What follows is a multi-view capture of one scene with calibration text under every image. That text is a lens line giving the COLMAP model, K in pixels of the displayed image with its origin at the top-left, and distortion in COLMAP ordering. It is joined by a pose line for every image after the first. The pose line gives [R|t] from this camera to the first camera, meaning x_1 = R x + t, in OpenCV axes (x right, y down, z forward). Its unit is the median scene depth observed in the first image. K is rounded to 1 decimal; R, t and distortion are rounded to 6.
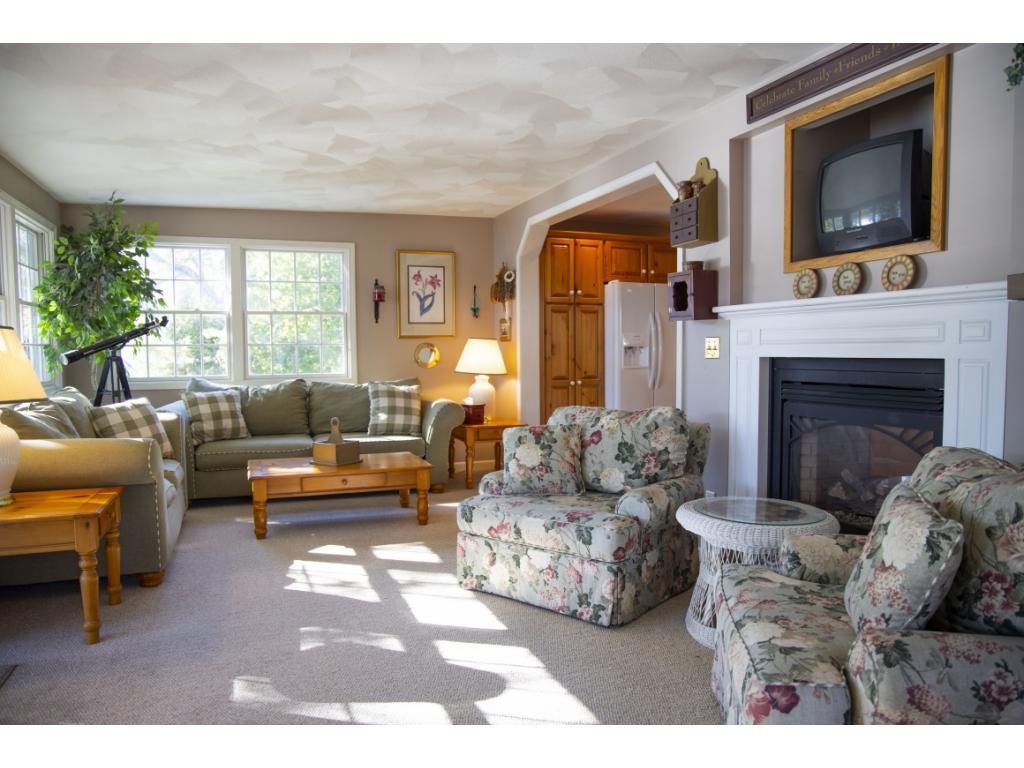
lens RADIAL K [[700.3, 0, 511.2], [0, 700.3, 387.6], [0, 0, 1]] dist [-0.096523, 0.072015]
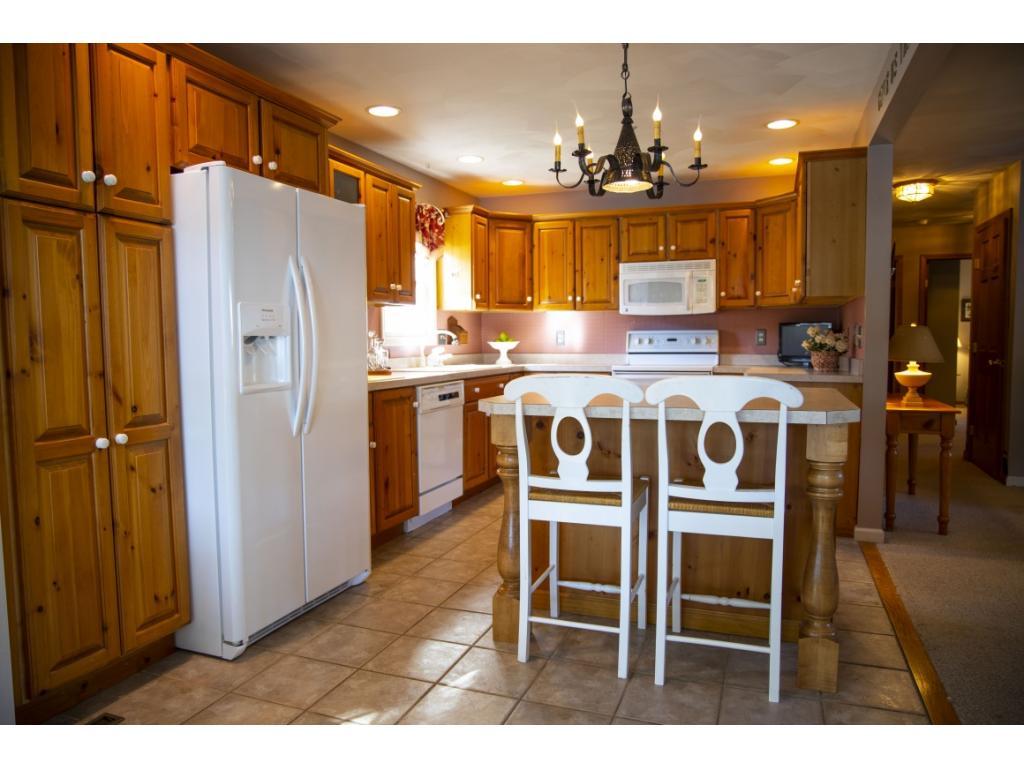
lens RADIAL K [[700.3, 0, 511.2], [0, 700.3, 387.6], [0, 0, 1]] dist [-0.096523, 0.072015]
pose [[0.668411, -0.051889, 0.741980, -0.024870], [0.045616, 0.998546, 0.028739, -0.033695], [-0.742392, 0.014637, 0.669806, 0.620273]]
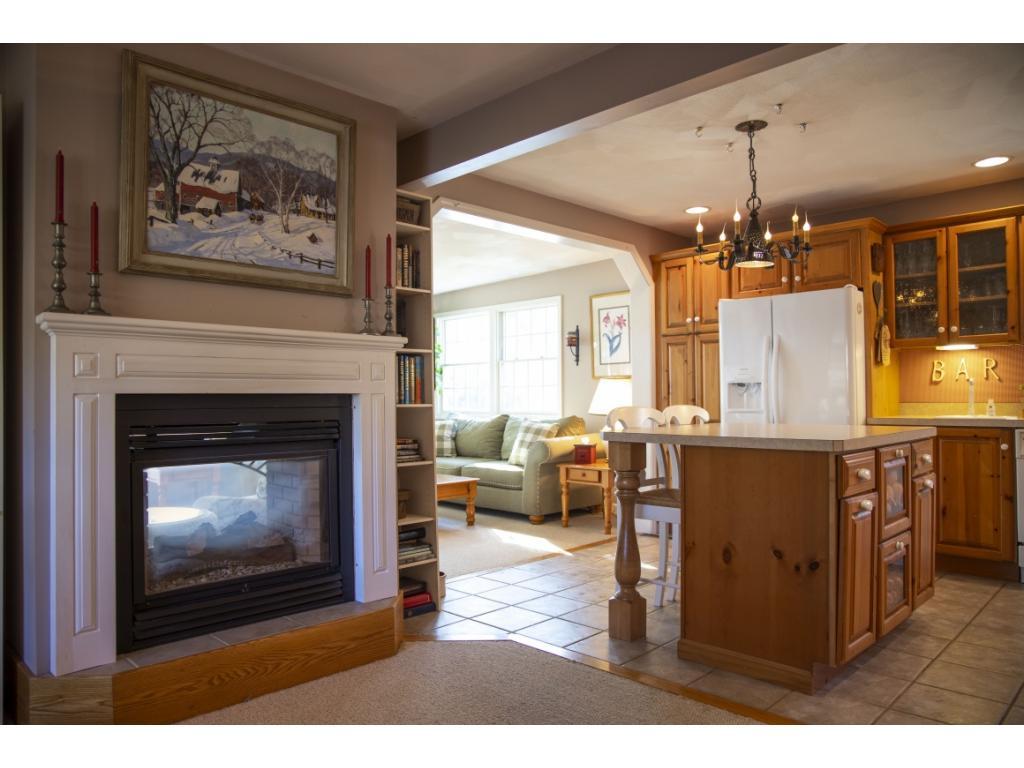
lens RADIAL K [[700.3, 0, 511.2], [0, 700.3, 387.6], [0, 0, 1]] dist [-0.096523, 0.072015]
pose [[0.411791, -0.012559, -0.911192, 0.750414], [-0.043433, 0.998498, -0.033391, -0.017393], [0.910243, 0.053326, 0.410627, 0.457032]]
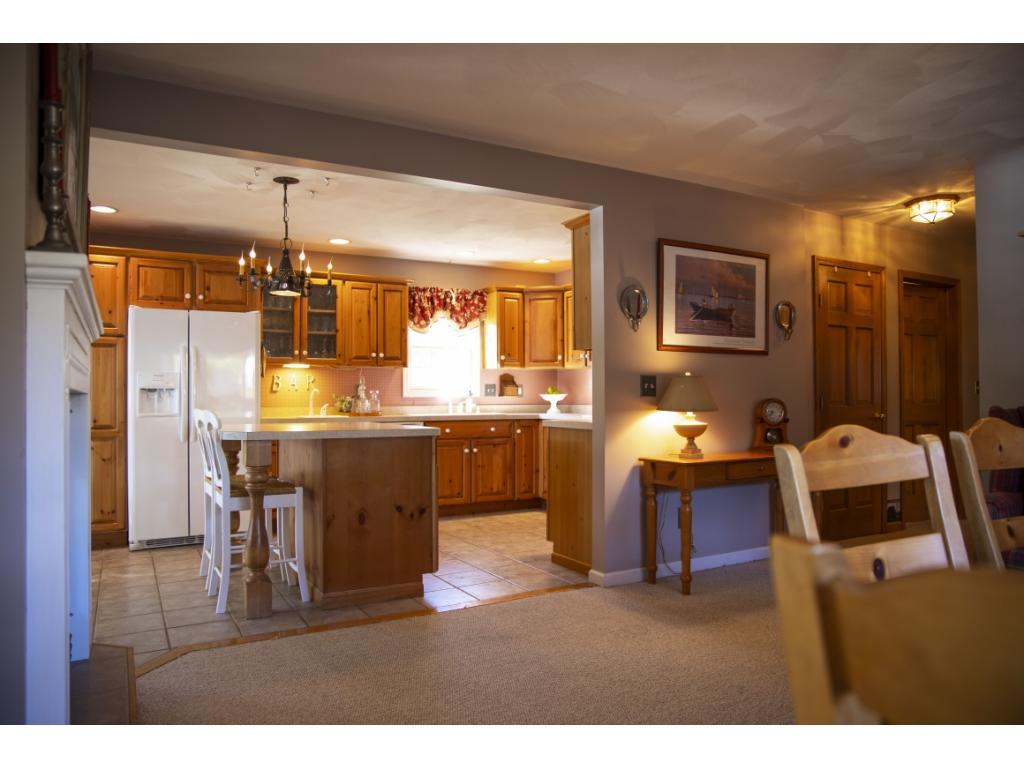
lens RADIAL K [[700.3, 0, 511.2], [0, 700.3, 387.6], [0, 0, 1]] dist [-0.096523, 0.072015]
pose [[0.989255, 0.000724, 0.146201, 0.457166], [0.009907, 0.997357, -0.071976, 0.000291], [-0.145867, 0.072651, 0.986633, 0.167984]]
